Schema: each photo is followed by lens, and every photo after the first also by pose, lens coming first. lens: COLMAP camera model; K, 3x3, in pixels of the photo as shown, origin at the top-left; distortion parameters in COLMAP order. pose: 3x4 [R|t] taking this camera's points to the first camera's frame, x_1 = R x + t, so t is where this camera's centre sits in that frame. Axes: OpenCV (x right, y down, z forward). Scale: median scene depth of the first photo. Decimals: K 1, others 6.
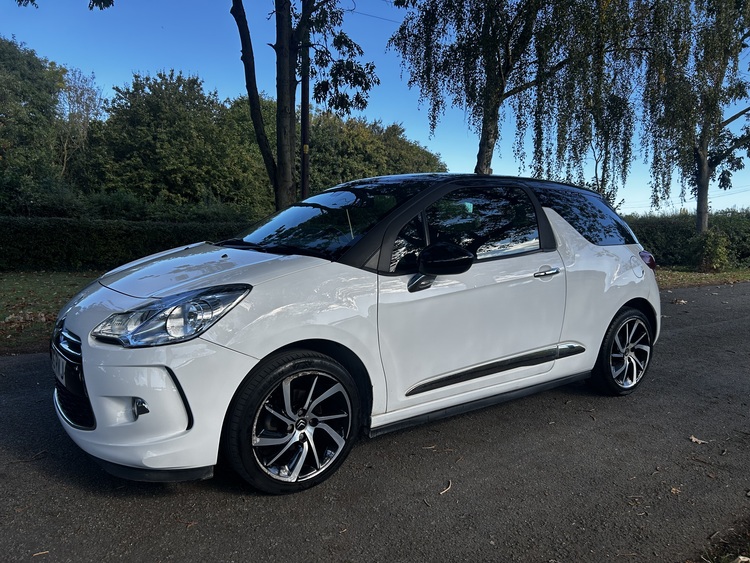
lens RADIAL K [[561.4, 0, 375.0], [0, 561.4, 281.5], [0, 0, 1]] dist [0.058079, -0.074907]
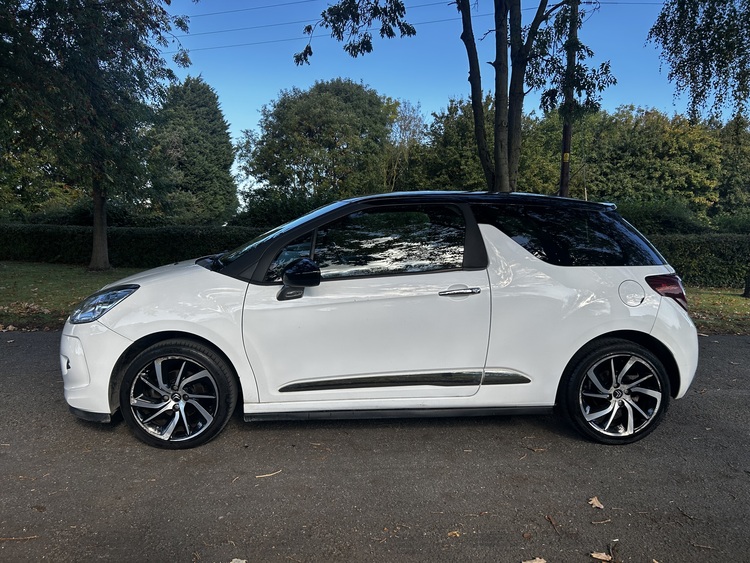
lens RADIAL K [[559.3, 0, 375.0], [0, 559.3, 281.5], [0, 0, 1]] dist [0.035826, -0.065070]
pose [[0.841591, 0.046716, -0.538092, 0.571146], [-0.055762, 0.998444, -0.000529, -0.020366], [0.537230, 0.030450, 0.842886, 0.100299]]
